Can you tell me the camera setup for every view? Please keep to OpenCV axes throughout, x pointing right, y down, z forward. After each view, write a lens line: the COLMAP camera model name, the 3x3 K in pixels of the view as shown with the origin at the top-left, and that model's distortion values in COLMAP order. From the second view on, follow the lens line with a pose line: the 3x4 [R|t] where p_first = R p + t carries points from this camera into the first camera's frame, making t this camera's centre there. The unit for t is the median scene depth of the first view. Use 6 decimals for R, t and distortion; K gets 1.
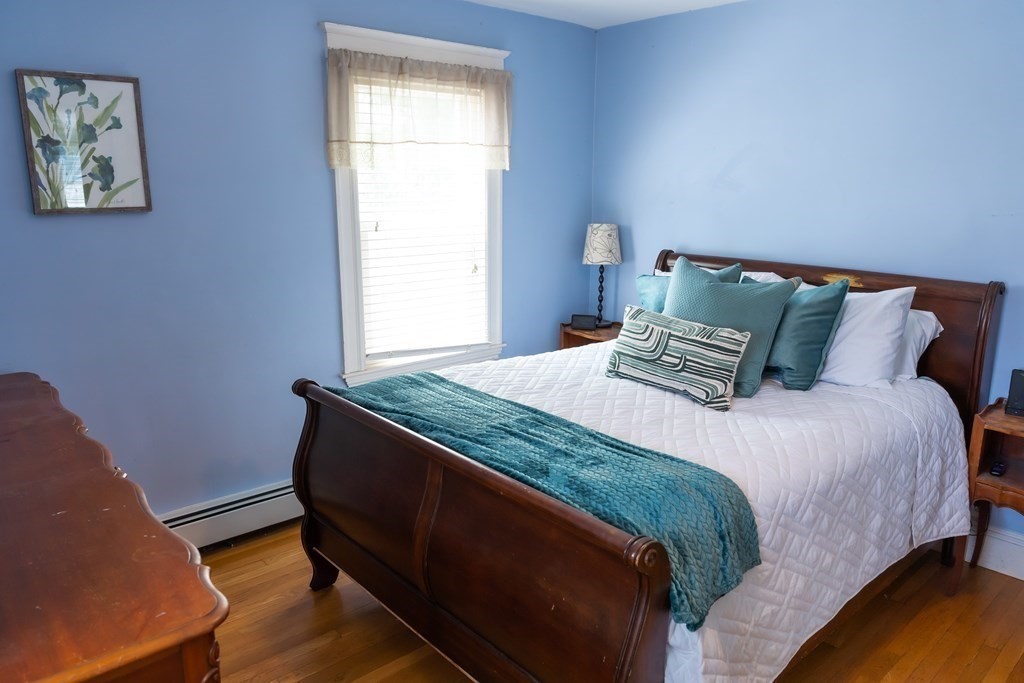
lens RADIAL K [[697.2, 0, 514.7], [0, 697.2, 346.2], [0, 0, 1]] dist [-0.004333, -0.007289]
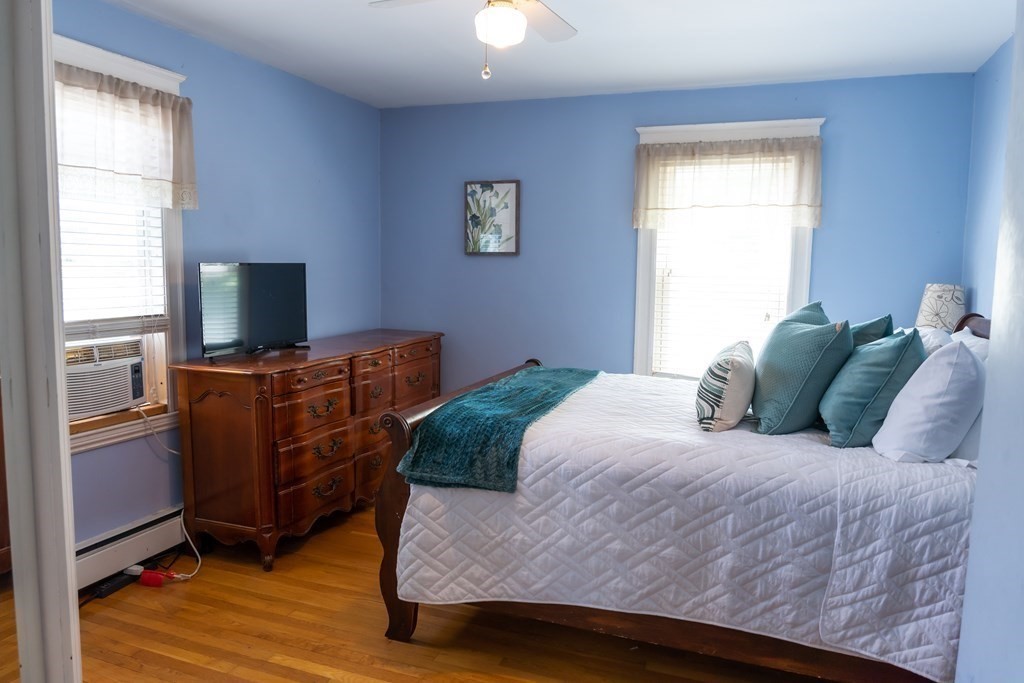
lens RADIAL K [[697.2, 0, 522.4], [0, 697.2, 338.6], [0, 0, 1]] dist [-0.004333, -0.007289]
pose [[0.481718, 0.094869, -0.871176, 1.054874], [-0.218417, 0.975748, -0.014517, 0.030519], [0.848671, 0.197273, 0.490756, 0.223172]]
